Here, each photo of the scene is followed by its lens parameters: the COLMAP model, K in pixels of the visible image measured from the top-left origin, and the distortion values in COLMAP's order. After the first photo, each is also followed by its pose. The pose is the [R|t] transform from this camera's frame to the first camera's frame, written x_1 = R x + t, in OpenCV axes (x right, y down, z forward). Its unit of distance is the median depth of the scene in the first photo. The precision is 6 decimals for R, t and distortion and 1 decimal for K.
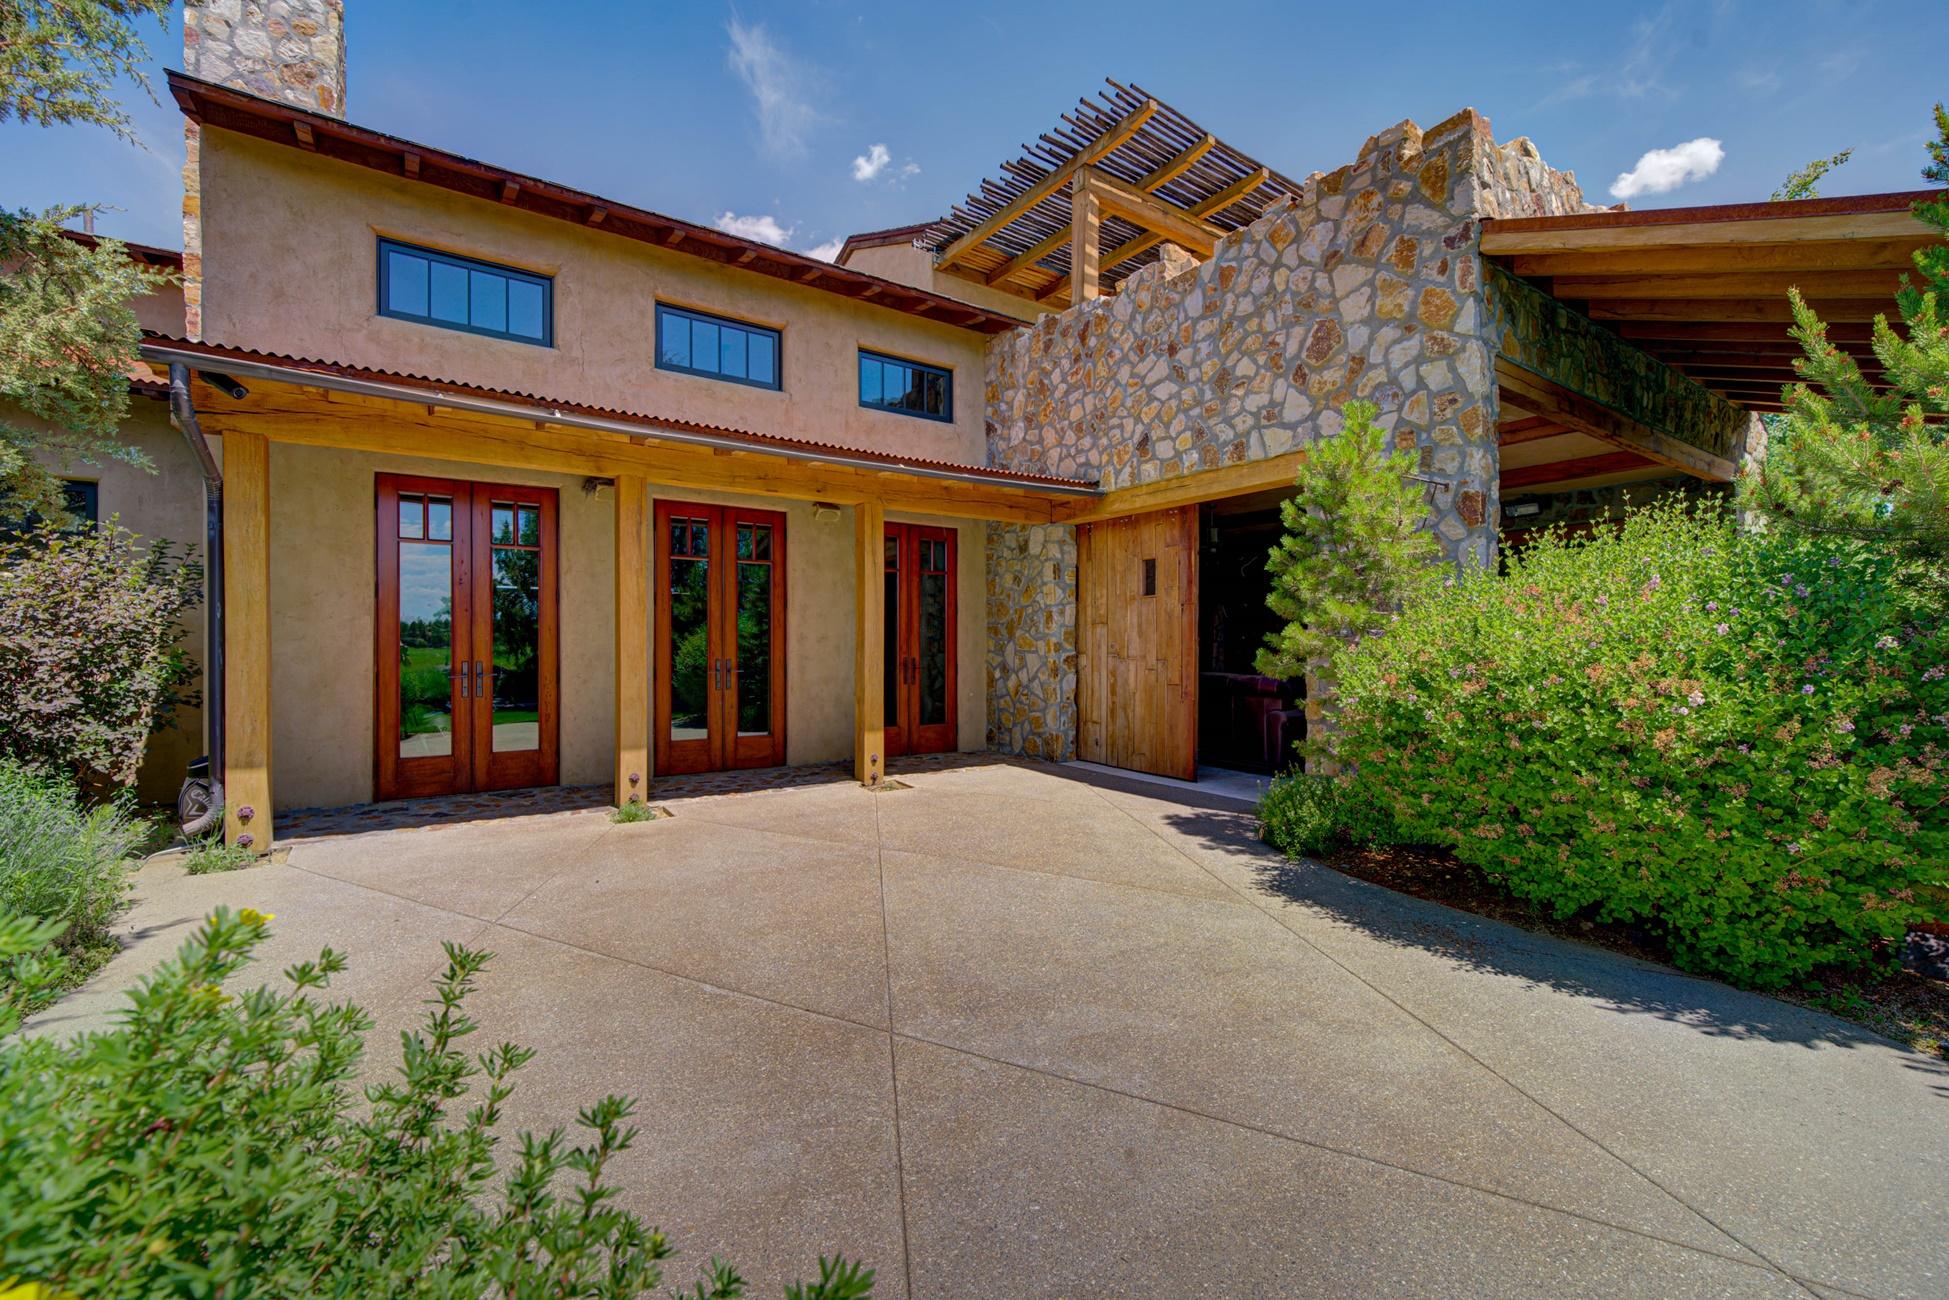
lens RADIAL K [[838.1, 0, 974.4], [0, 838.1, 649.4], [0, 0, 1]] dist [-0.027147, 0.000111]
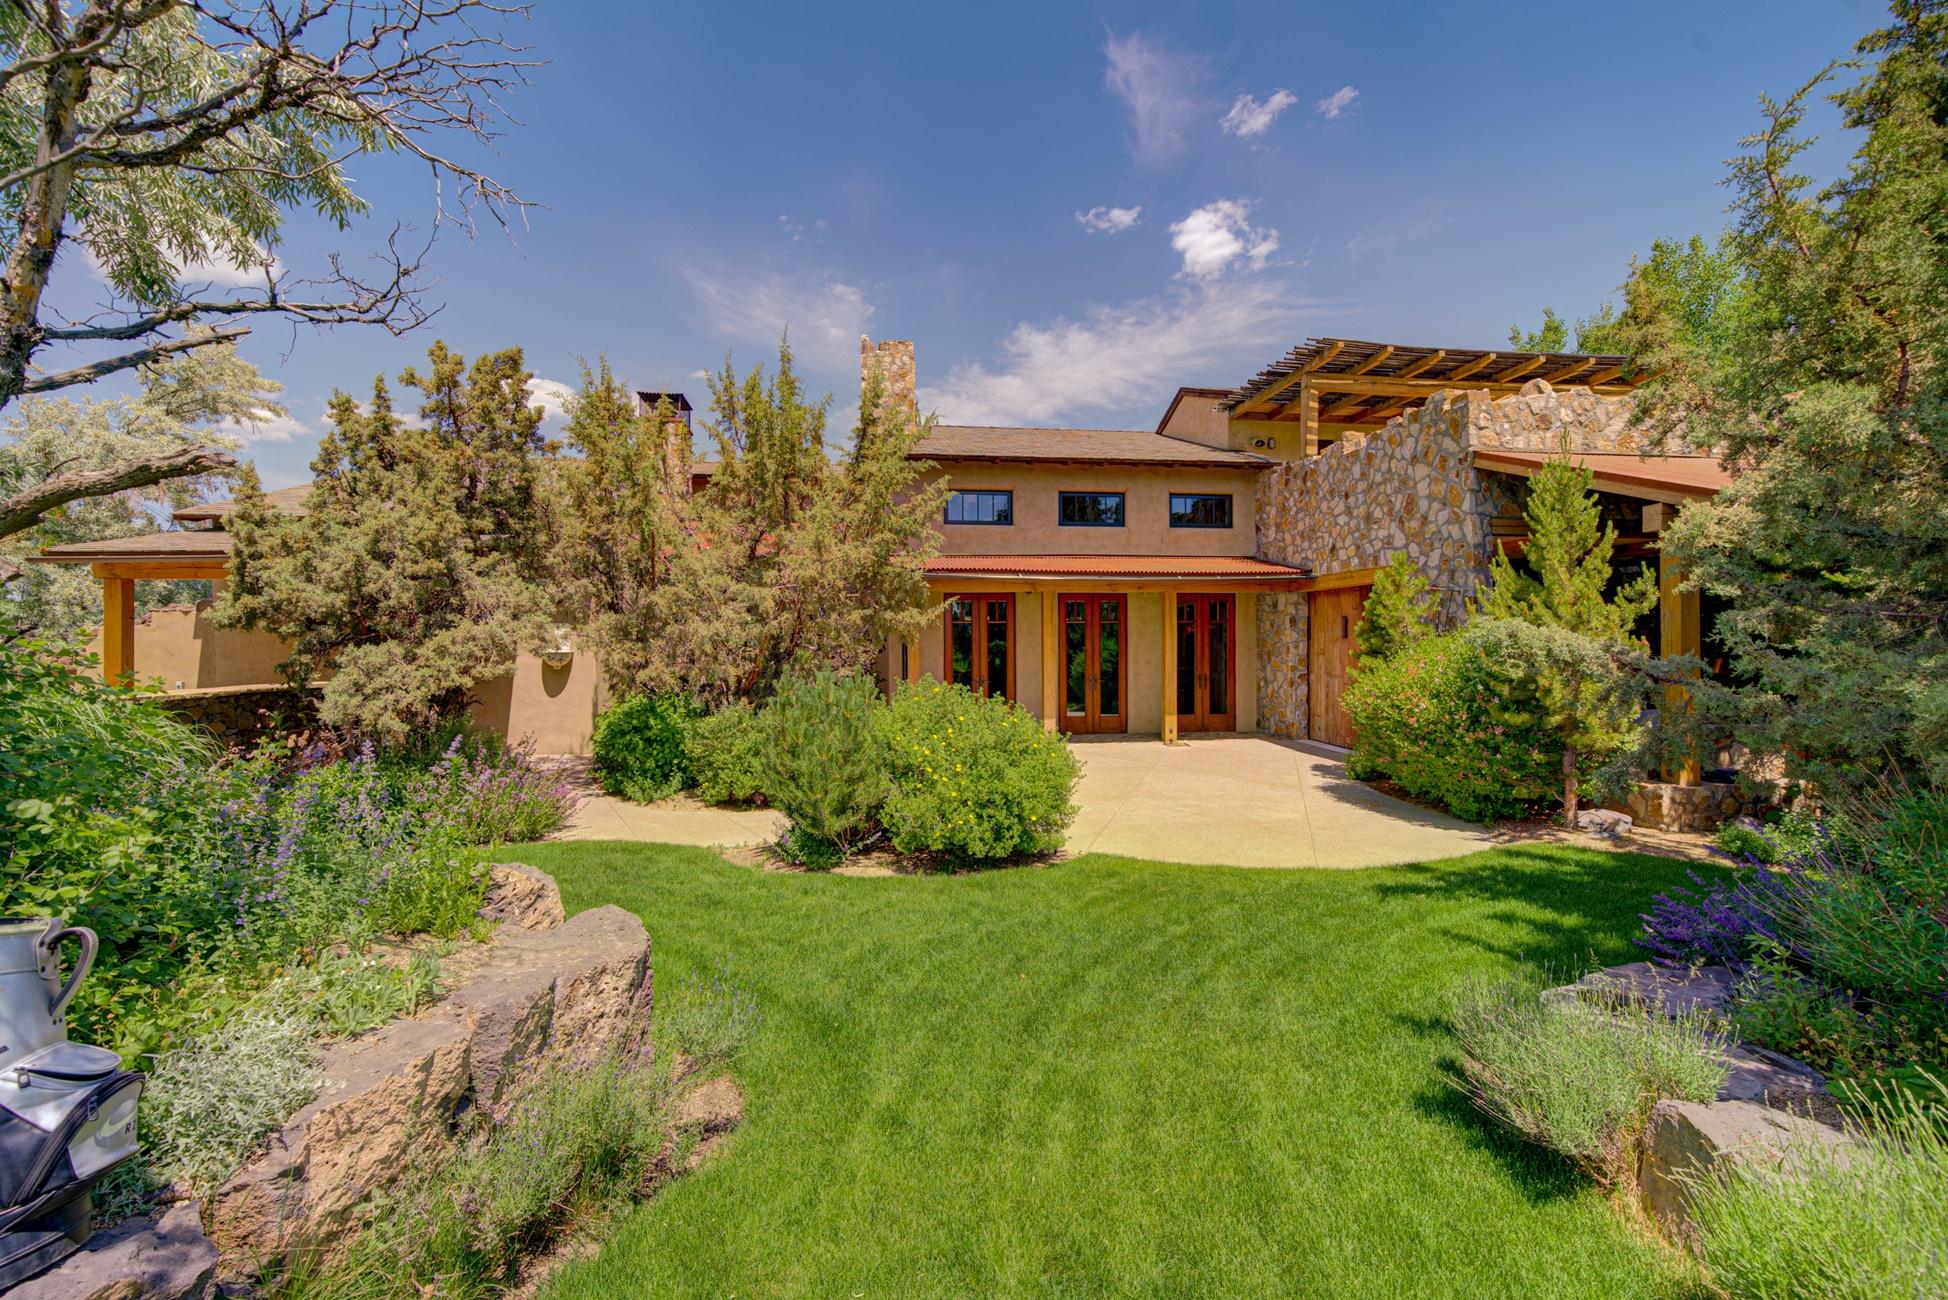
lens RADIAL K [[837.7, 0, 963.5], [0, 837.7, 654.9], [0, 0, 1]] dist [-0.027147, 0.000111]
pose [[0.895809, 0.001667, -0.444435, 0.275076], [0.001200, 0.999980, 0.006169, -0.044431], [0.444437, -0.006059, 0.895790, -0.817776]]
